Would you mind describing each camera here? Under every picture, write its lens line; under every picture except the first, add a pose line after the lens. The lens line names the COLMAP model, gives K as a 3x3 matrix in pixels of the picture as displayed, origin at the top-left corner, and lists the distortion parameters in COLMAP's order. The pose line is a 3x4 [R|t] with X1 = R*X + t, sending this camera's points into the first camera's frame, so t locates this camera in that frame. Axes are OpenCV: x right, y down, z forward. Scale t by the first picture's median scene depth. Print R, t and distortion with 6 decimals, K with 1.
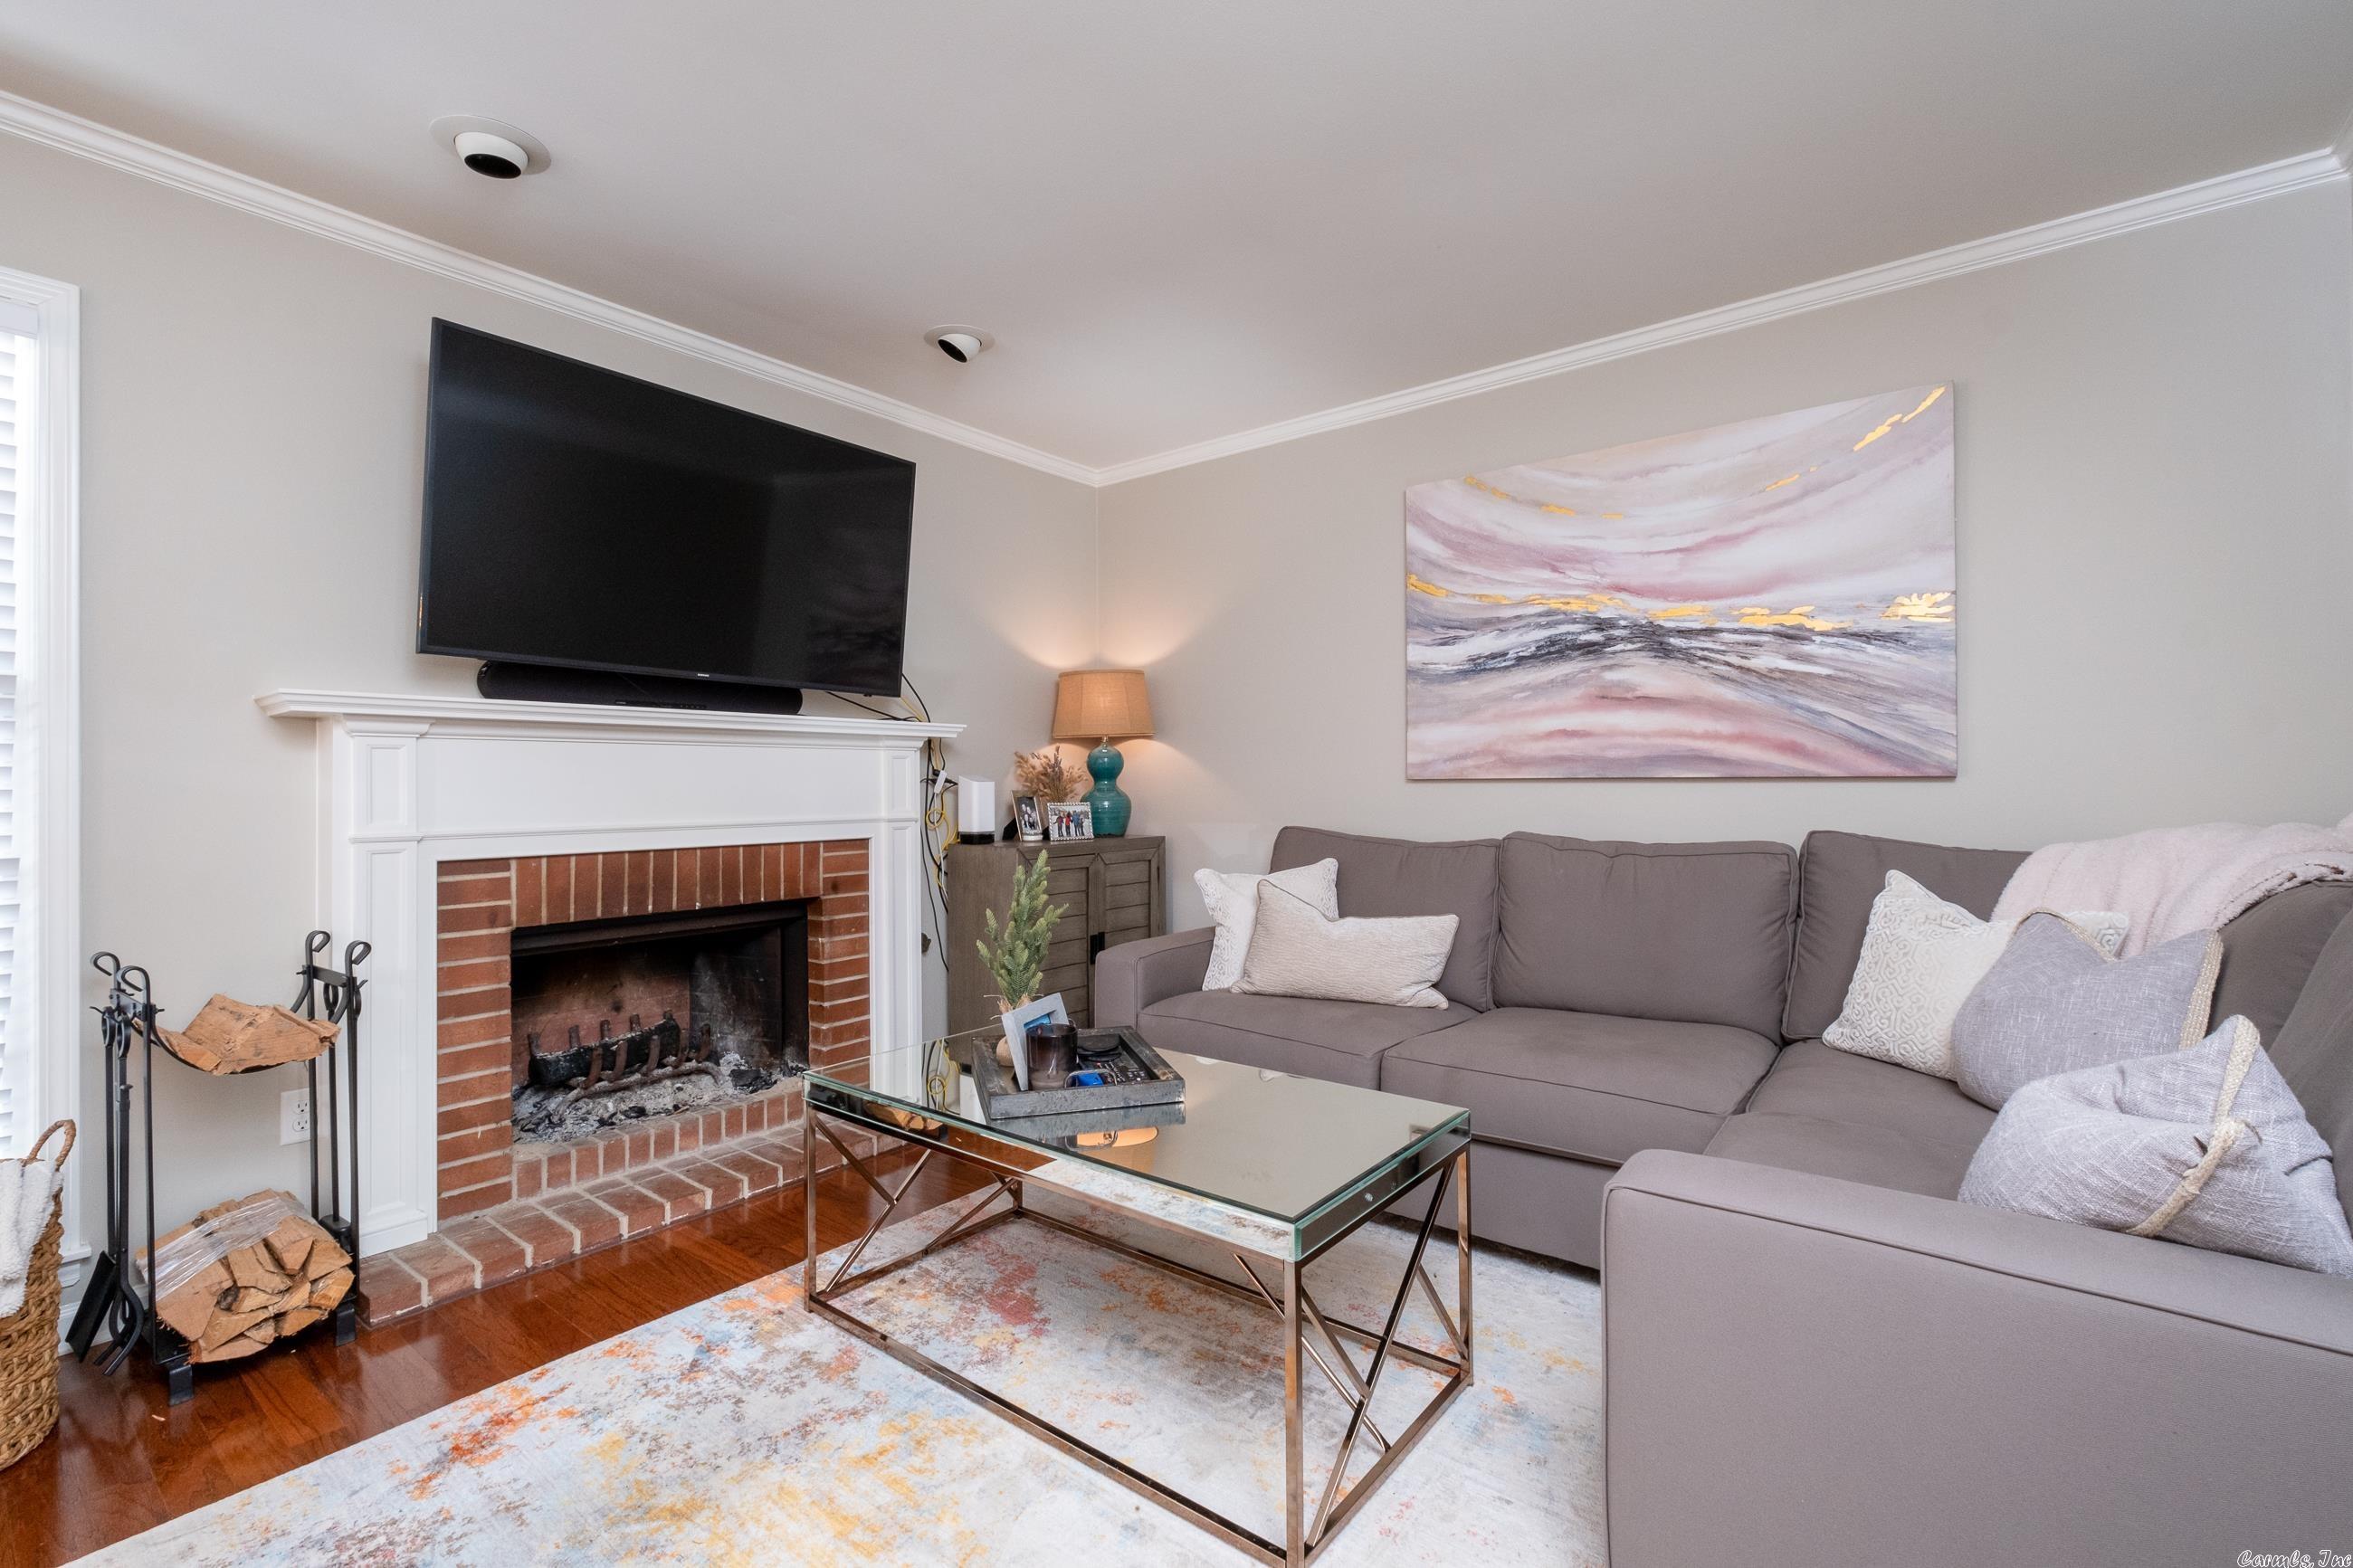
lens RADIAL K [[1025.6, 0, 1195.8], [0, 1025.6, 774.4], [0, 0, 1]] dist [-0.002392, -0.002414]
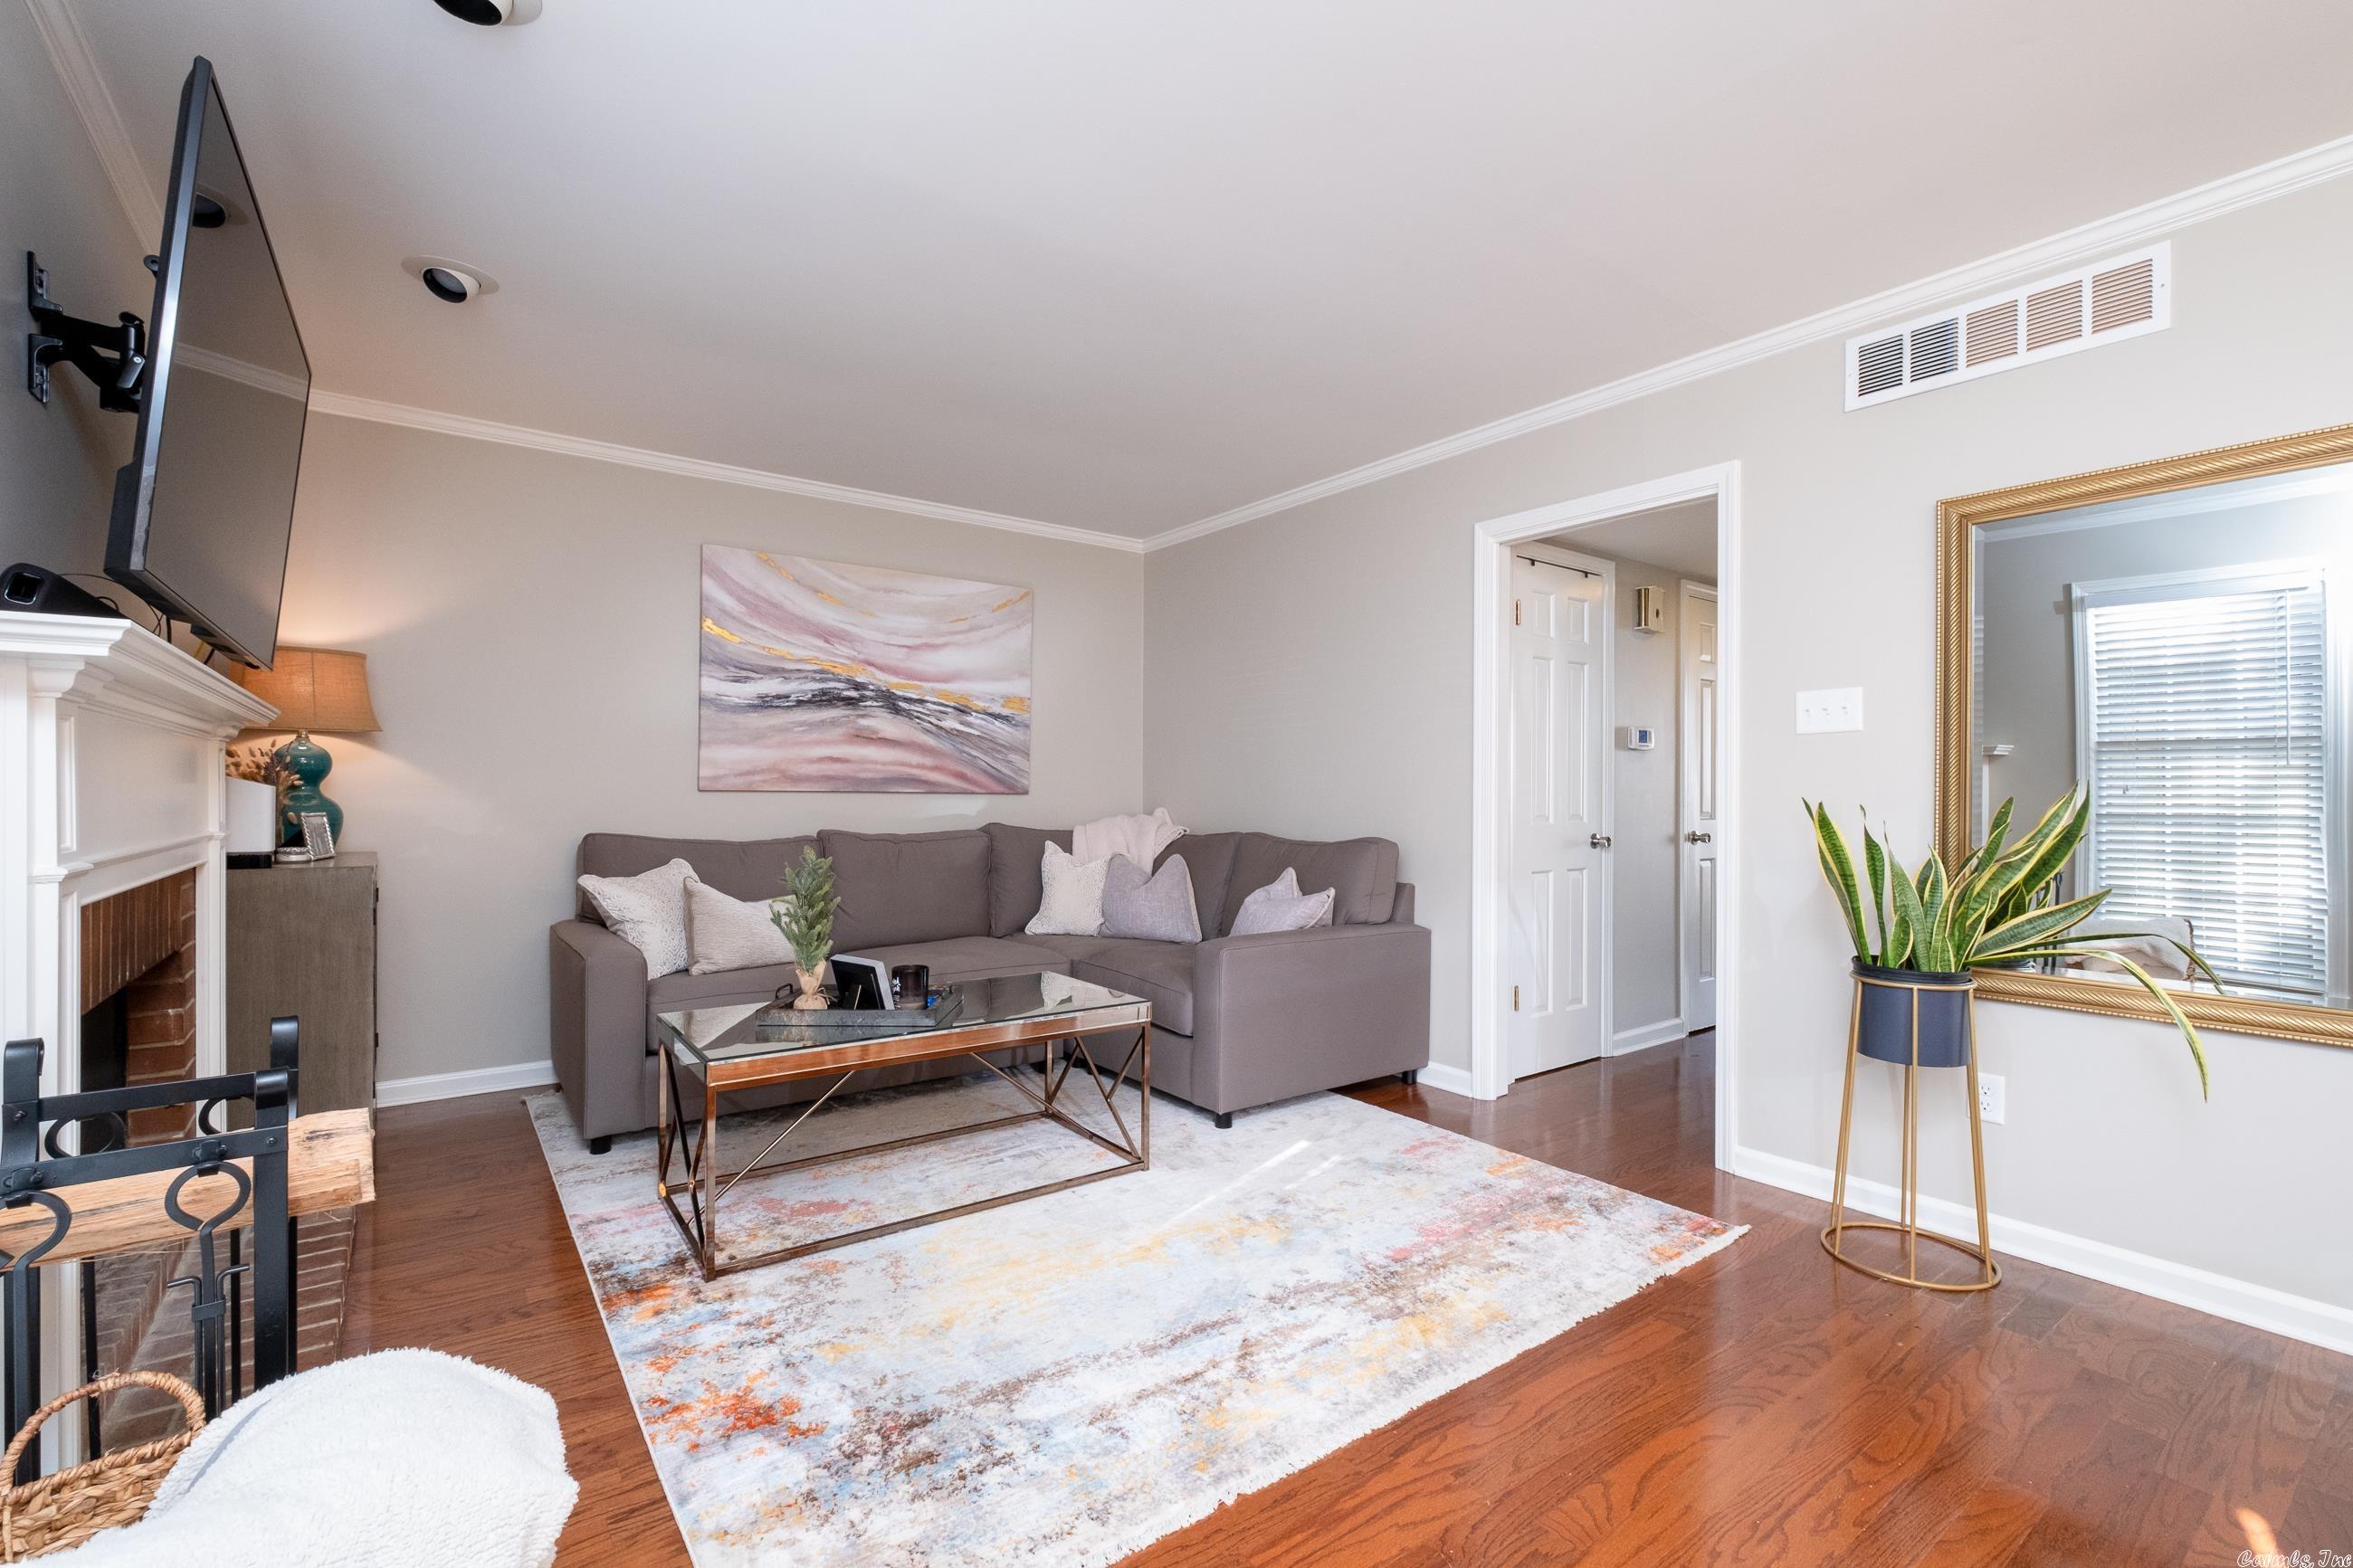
lens RADIAL K [[1025.6, 0, 1152.9], [0, 1025.6, 794.2], [0, 0, 1]] dist [-0.002392, -0.002414]
pose [[0.286624, 0.008401, 0.958006, -0.913875], [-0.016458, 0.999857, -0.003844, 0.006232], [-0.957902, -0.014665, 0.286721, 0.187318]]
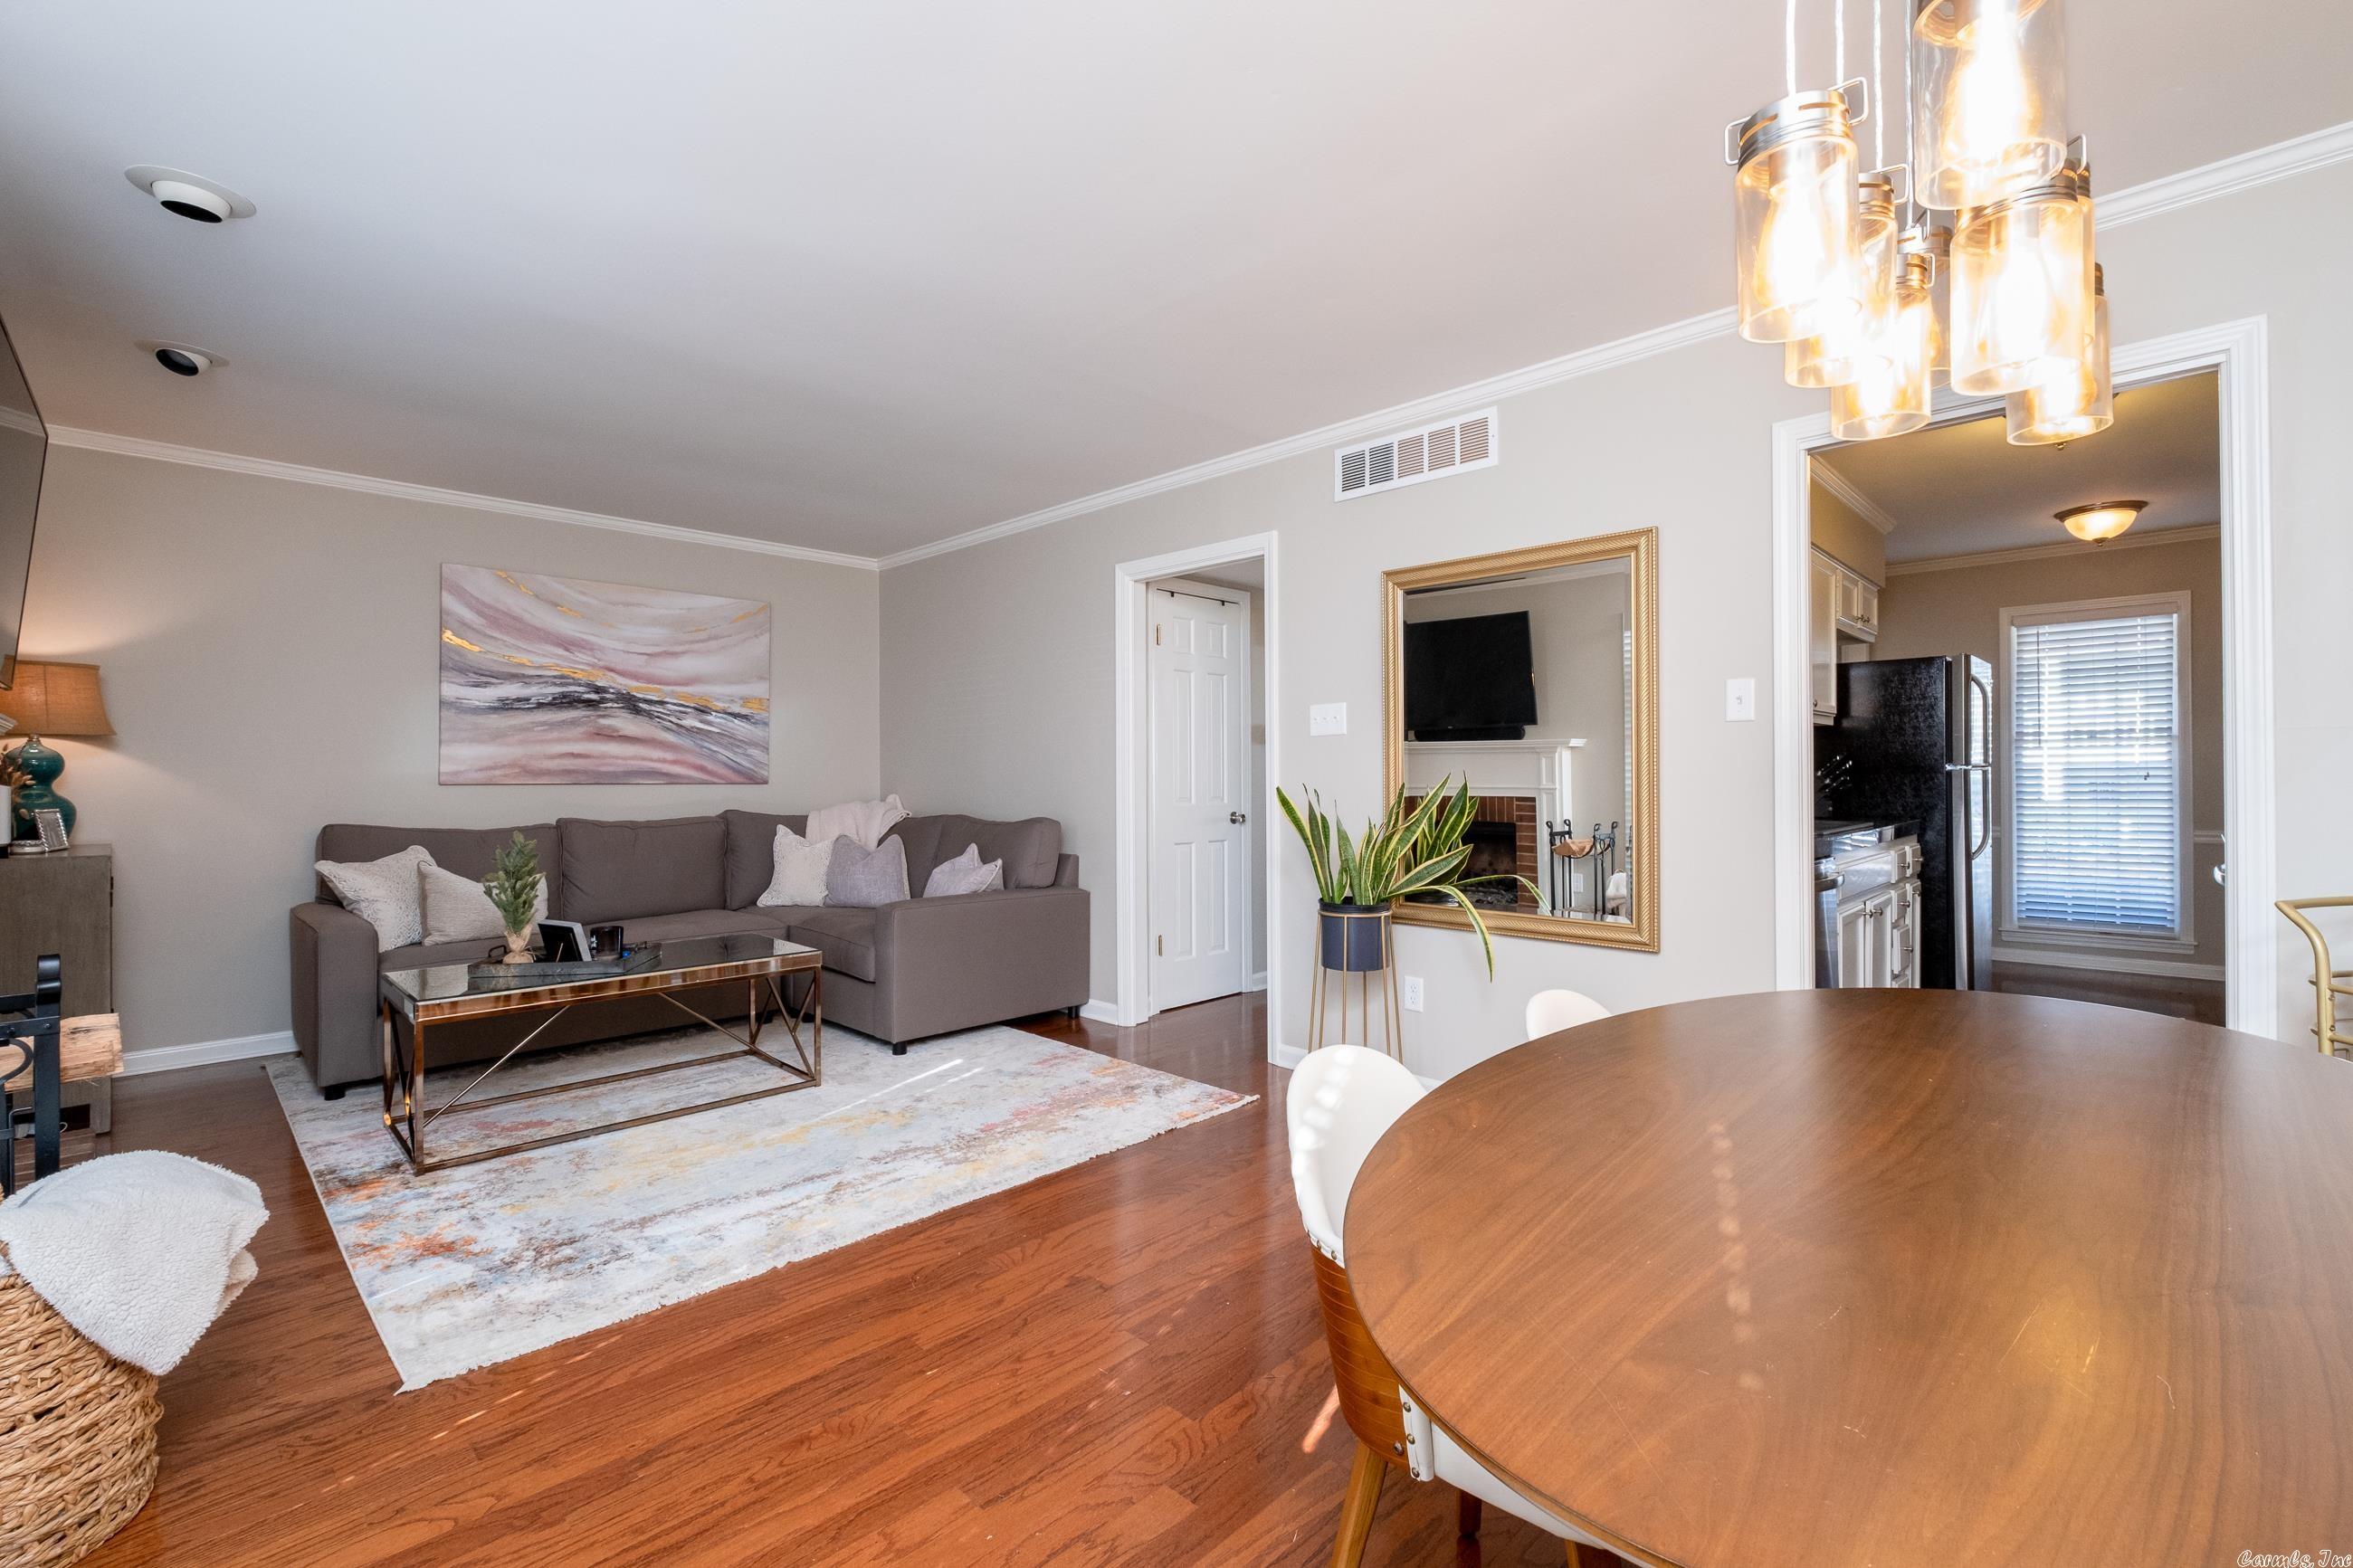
lens RADIAL K [[1025.6, 0, 1162.8], [0, 1025.6, 775.2], [0, 0, 1]] dist [-0.002392, -0.002414]
pose [[0.132337, 0.009019, 0.991164, -1.147441], [-0.006755, 0.999944, -0.008197, -0.002701], [-0.991182, -0.005610, 0.132391, -0.112242]]
